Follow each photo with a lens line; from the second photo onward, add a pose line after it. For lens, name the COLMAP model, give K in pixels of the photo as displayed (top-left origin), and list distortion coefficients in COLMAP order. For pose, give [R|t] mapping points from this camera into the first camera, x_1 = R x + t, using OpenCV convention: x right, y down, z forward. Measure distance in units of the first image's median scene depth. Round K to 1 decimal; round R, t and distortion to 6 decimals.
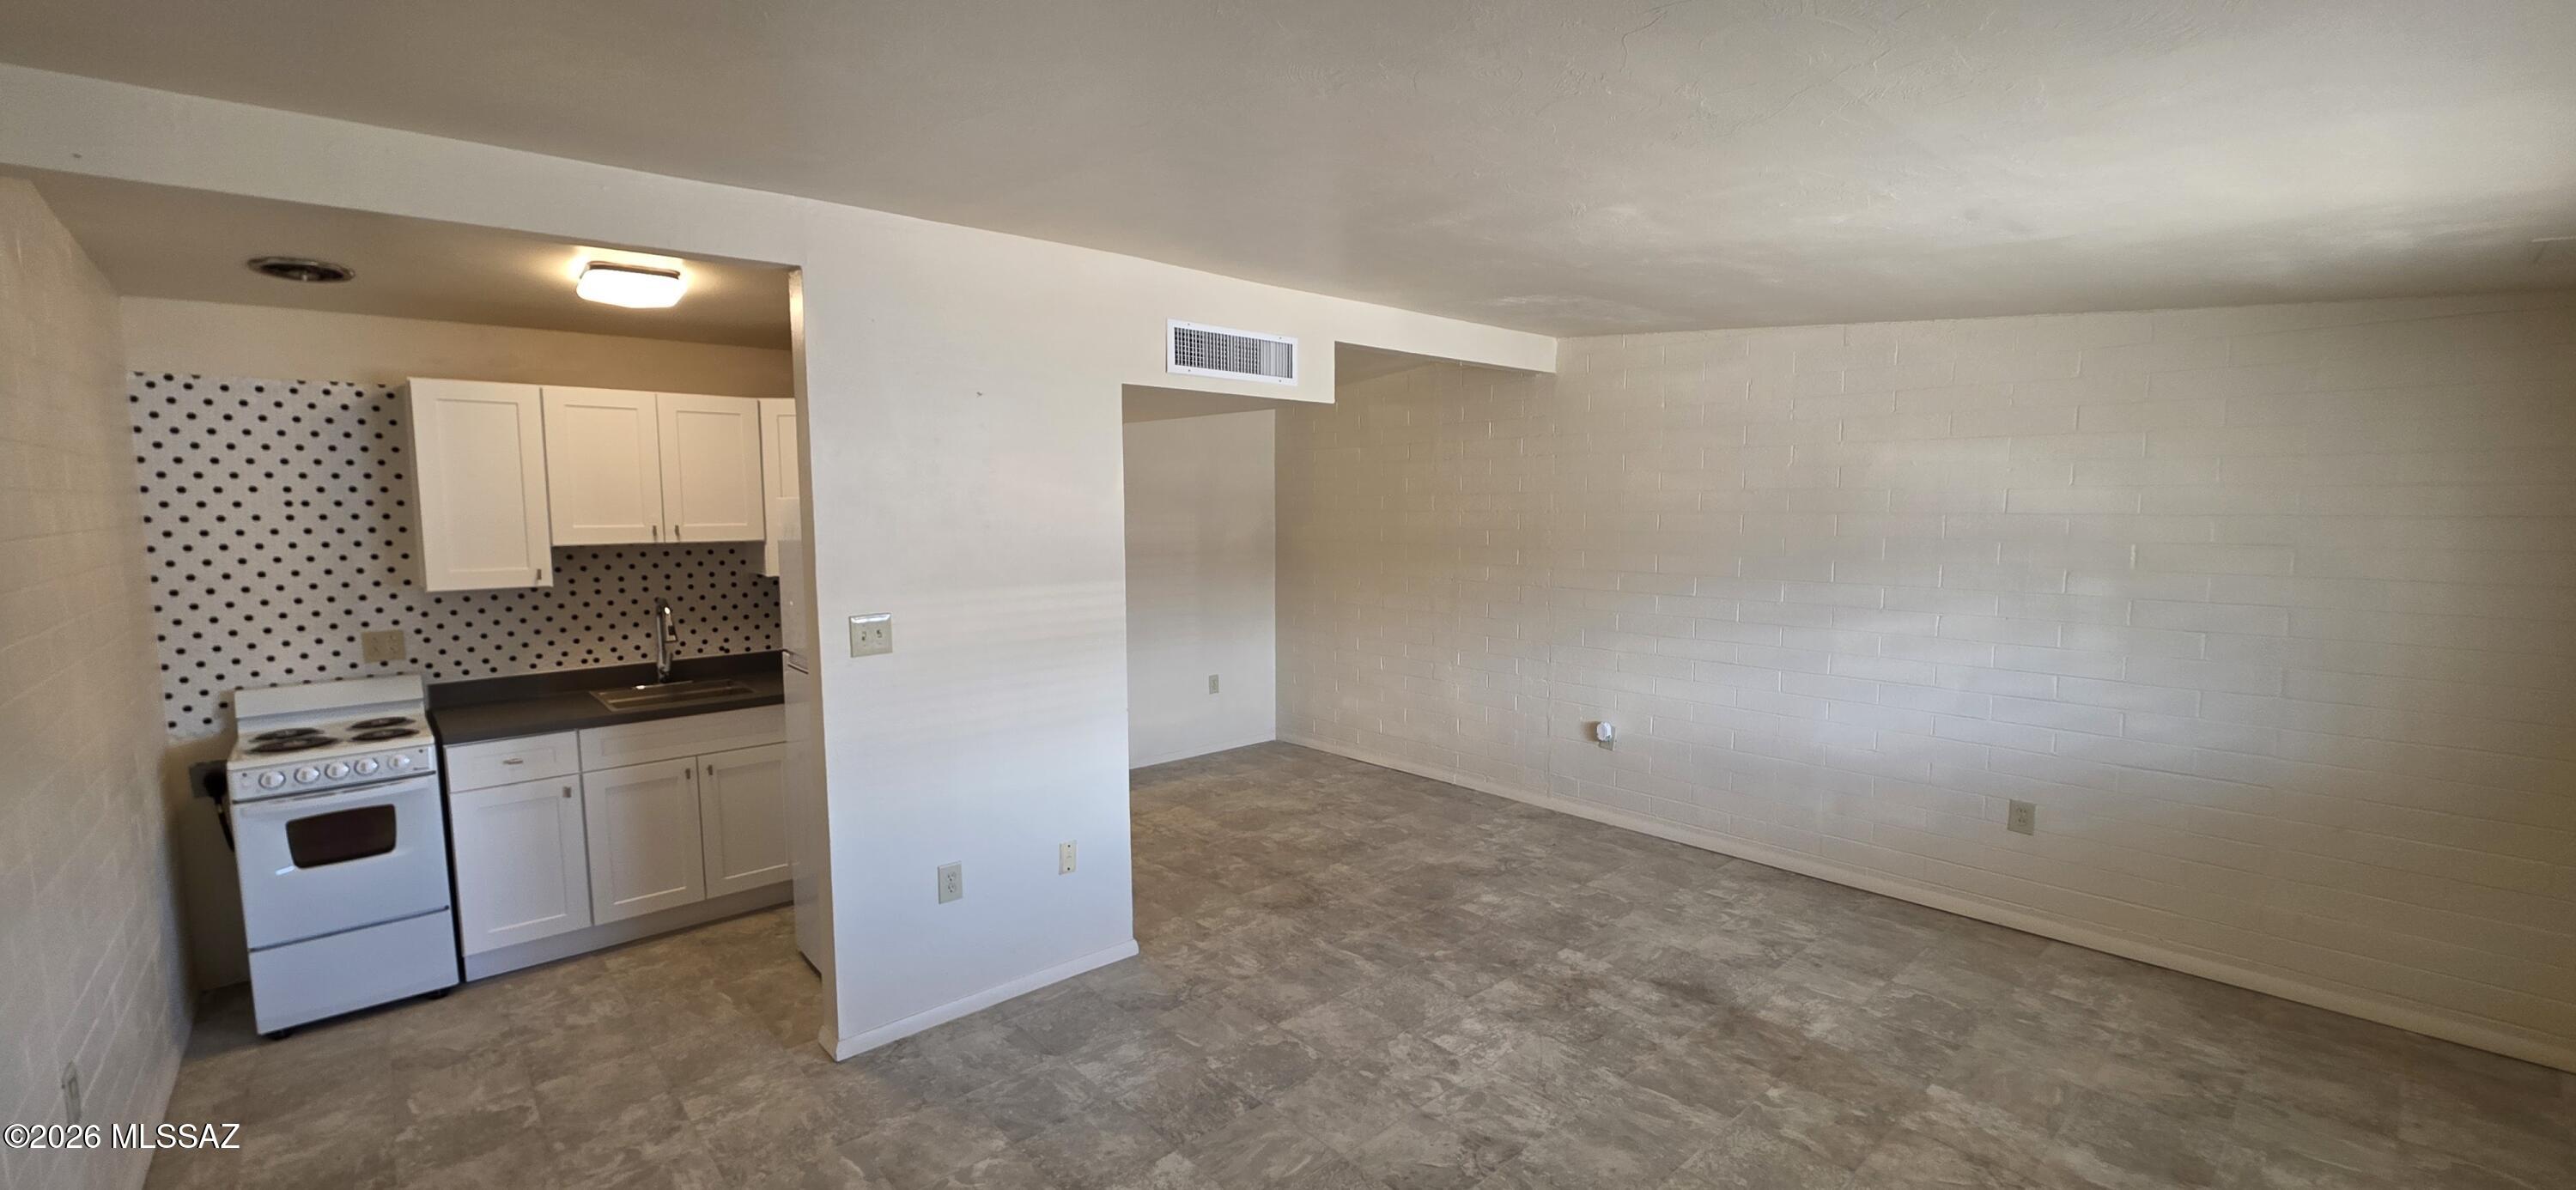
lens RADIAL K [[1026.3, 0, 1280.0], [0, 1026.3, 599.6], [0, 0, 1]] dist [0.000086, -0.000488]
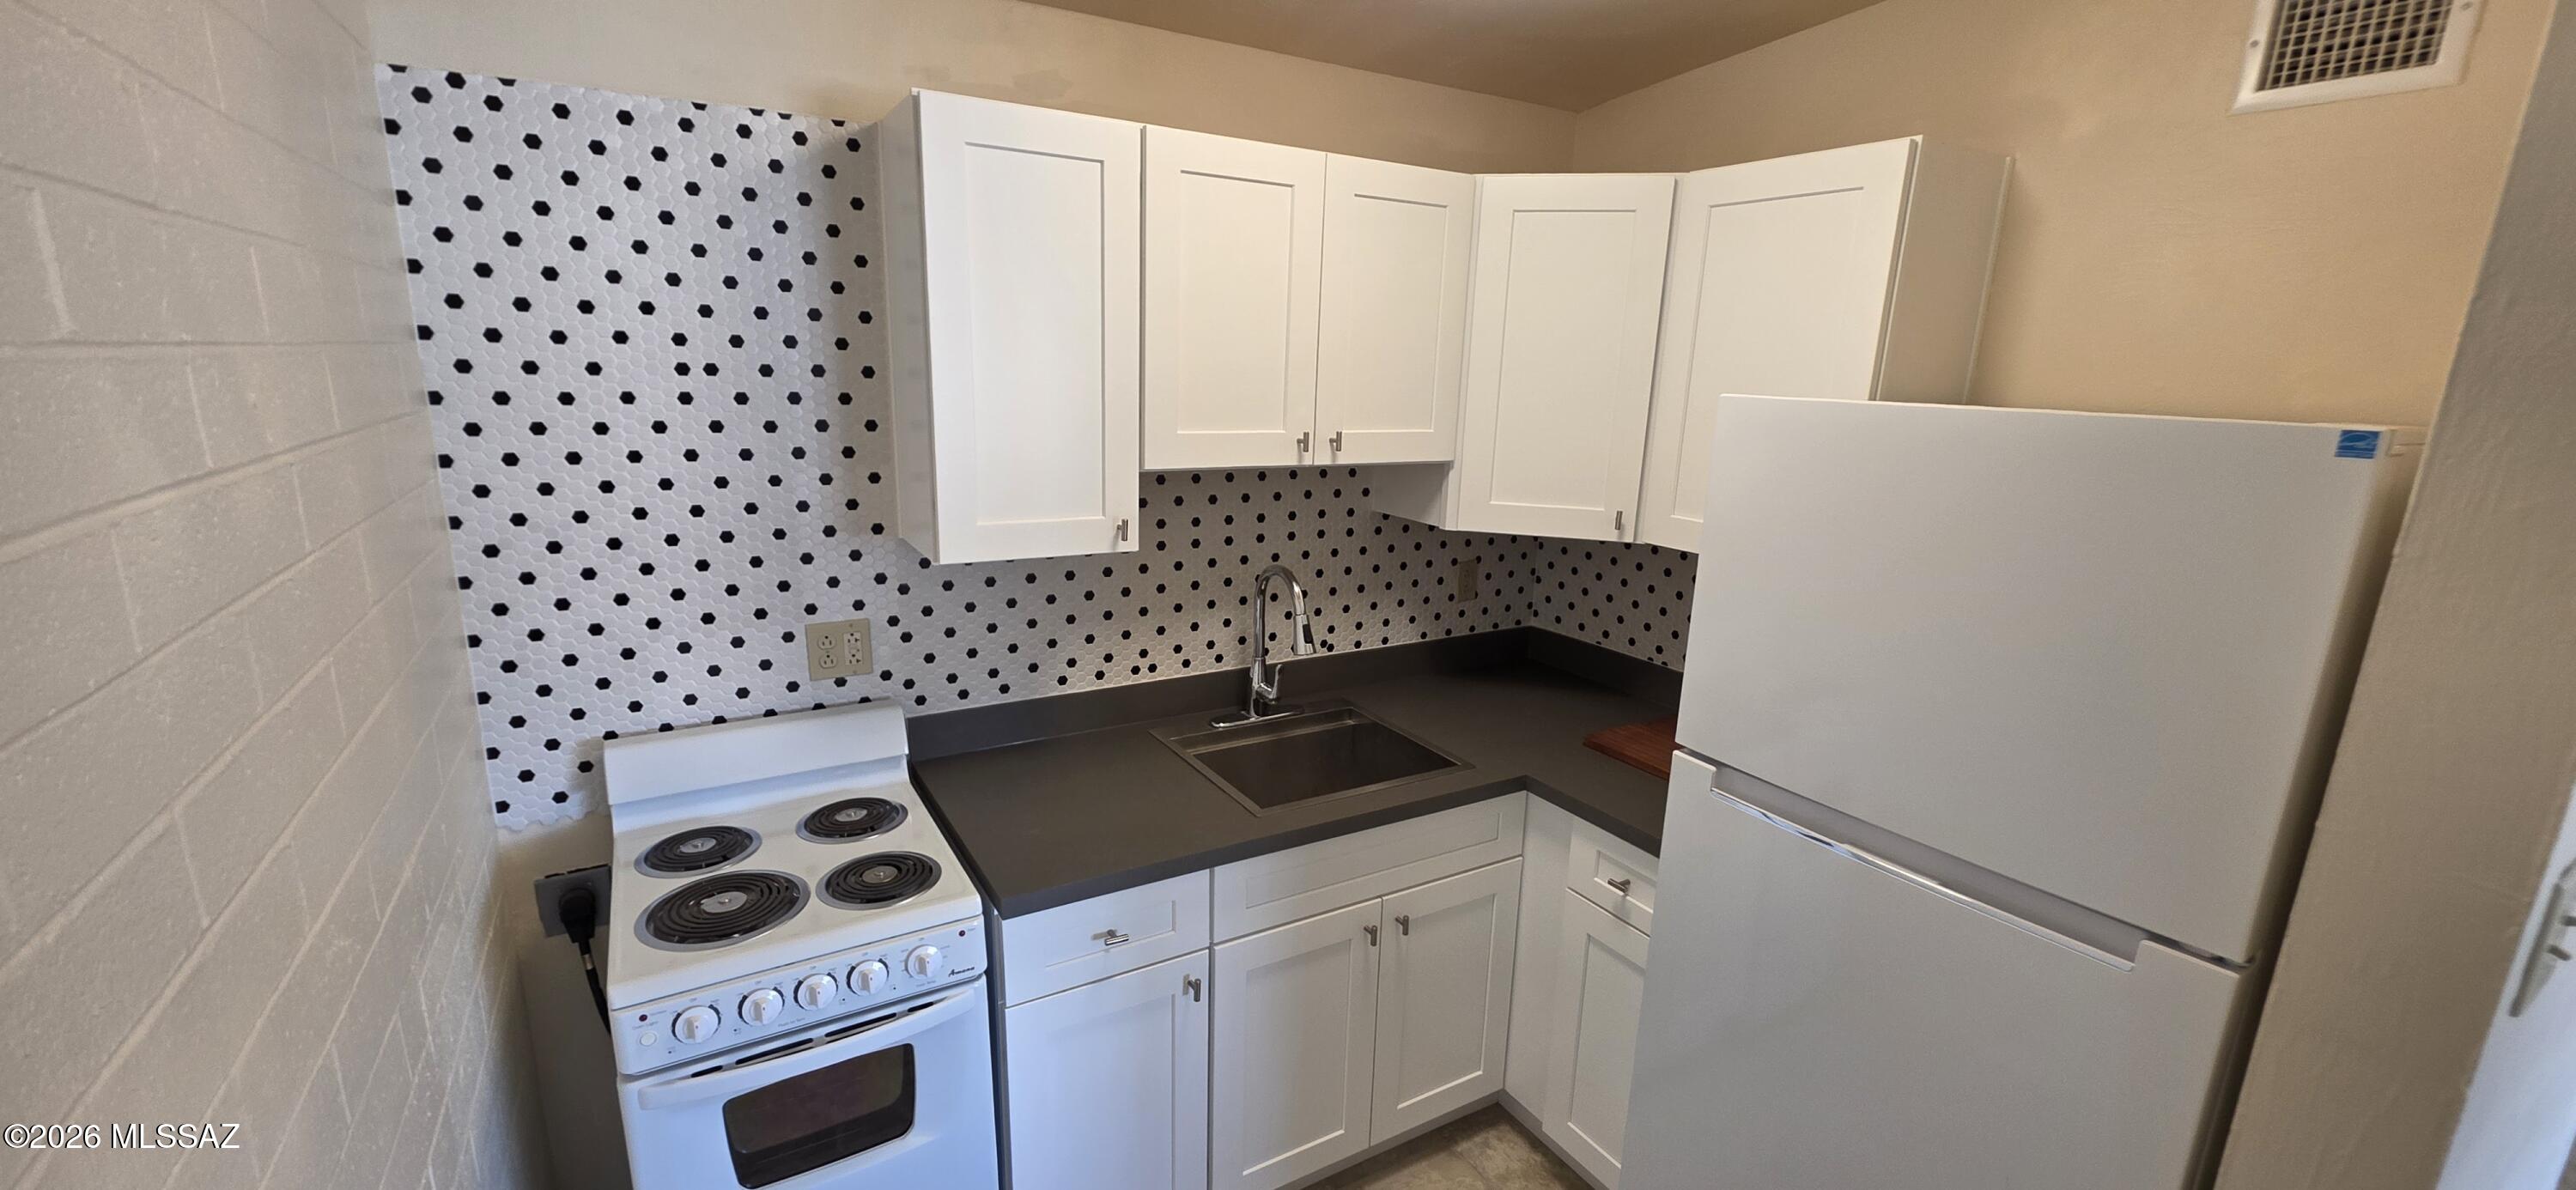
lens RADIAL K [[1026.3, 0, 1280.0], [0, 1026.3, 599.6], [0, 0, 1]] dist [0.000086, -0.000488]
pose [[0.980107, 0.075294, -0.183633, -0.569422], [-0.050908, 0.989663, 0.134076, -0.062597], [0.191829, -0.122060, 0.973808, 0.546148]]
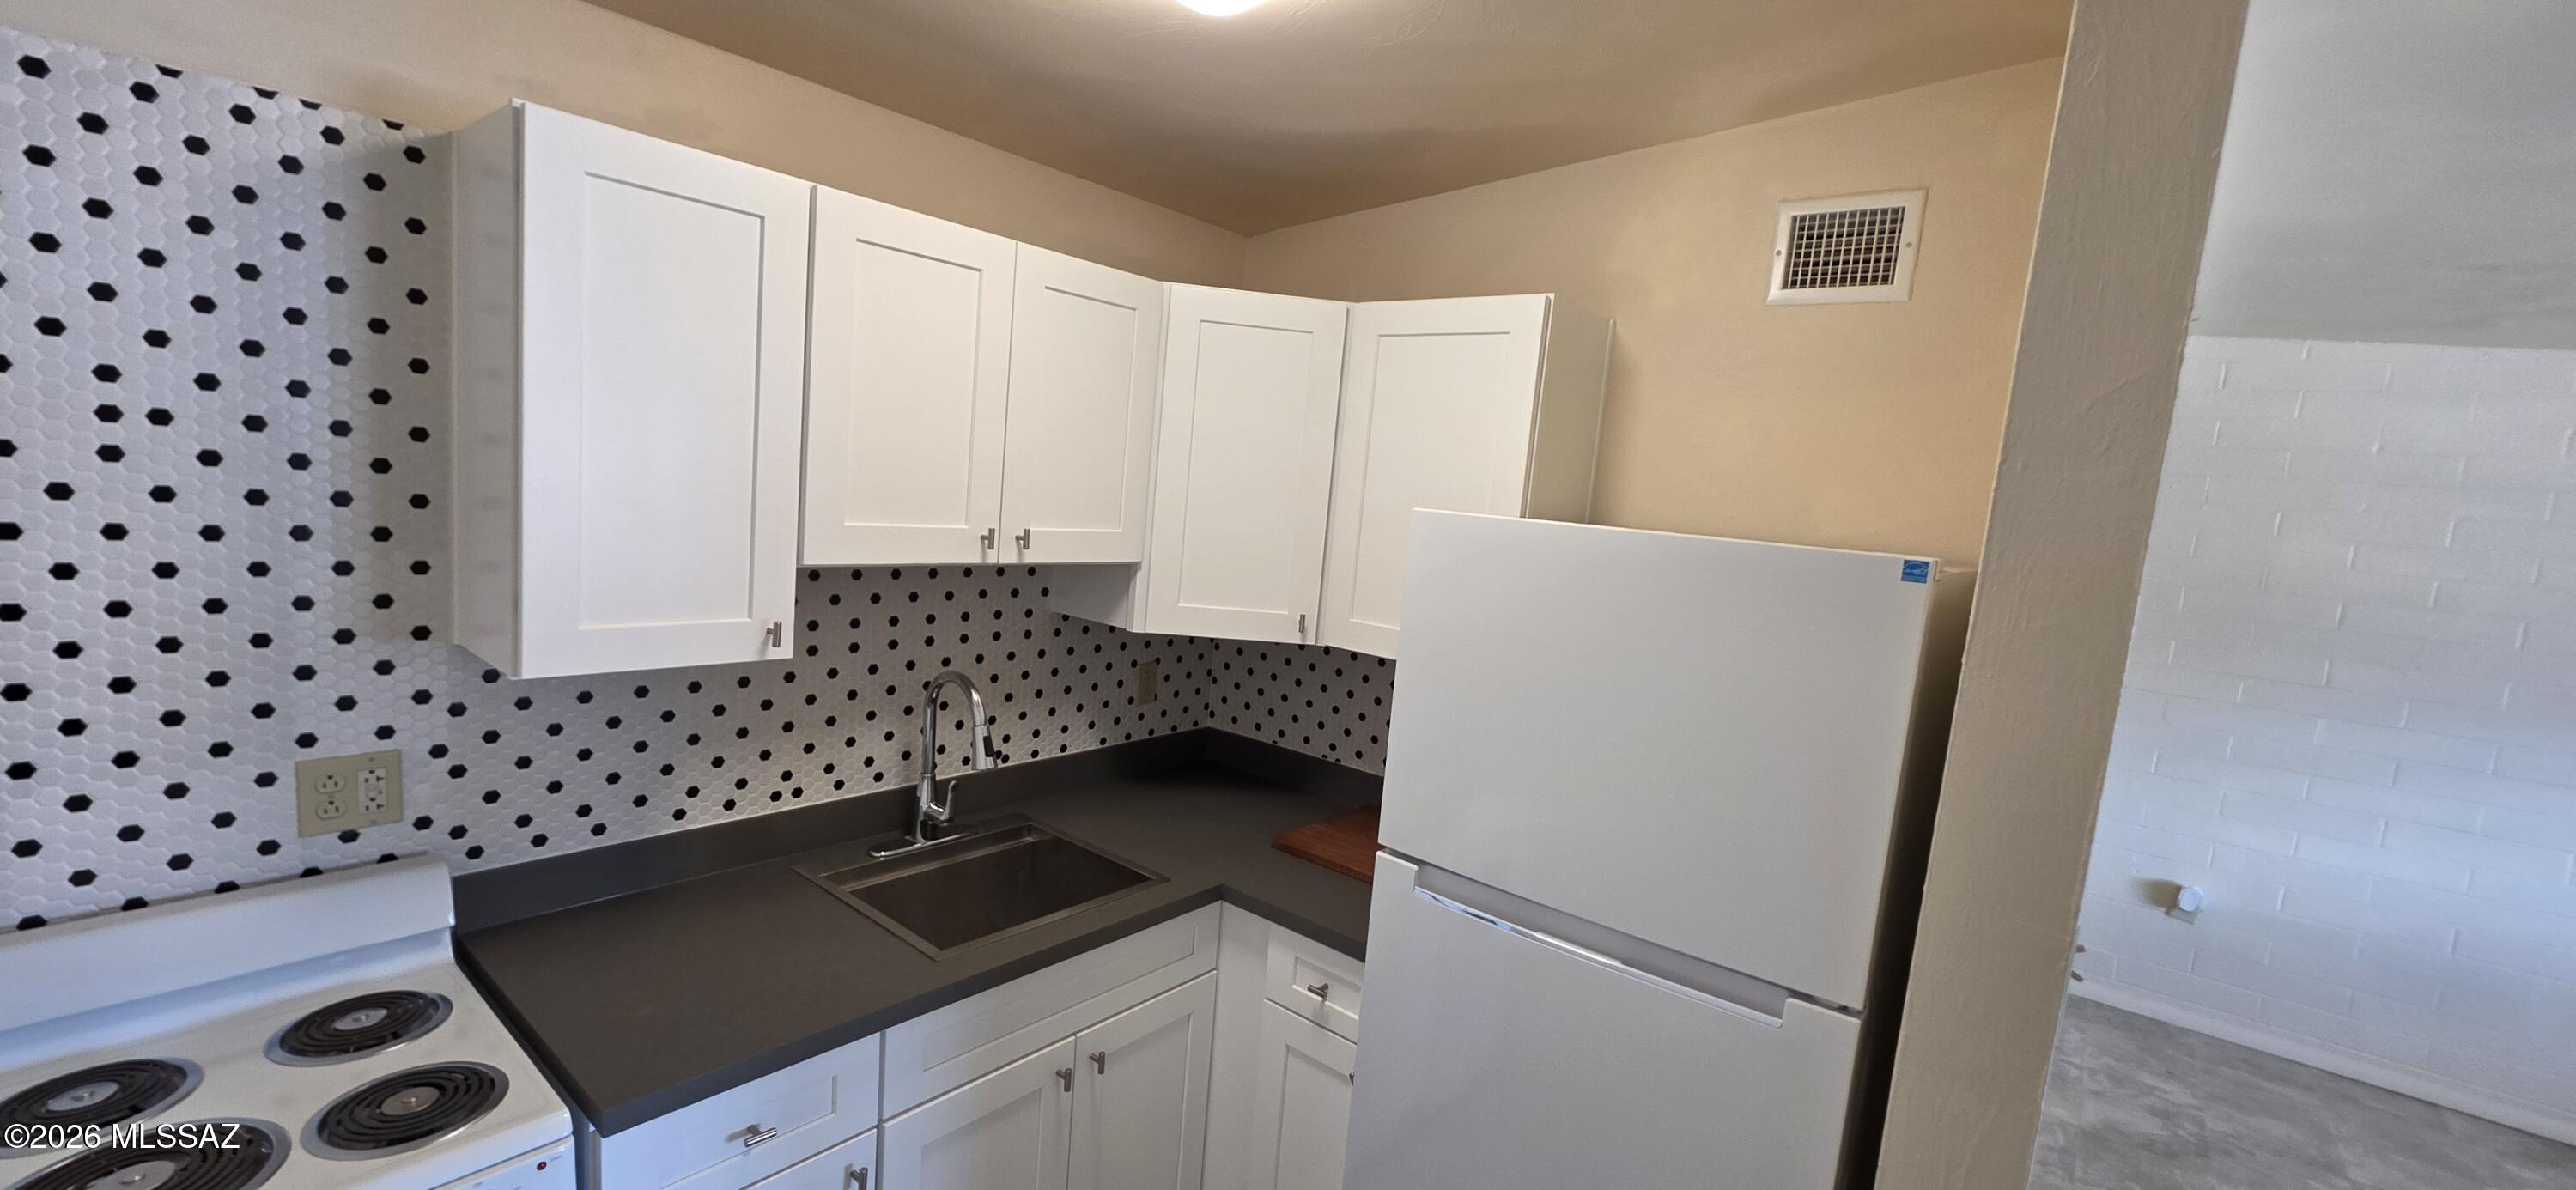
lens RADIAL K [[1025.0, 0, 1281.3], [0, 1025.0, 598.7], [0, 0, 1]] dist [0.000923, -0.000769]
pose [[0.985097, 0.068777, 0.157653, -0.598929], [-0.072627, 0.997182, 0.018782, -0.063585], [-0.155917, -0.029952, 0.987316, 0.567221]]
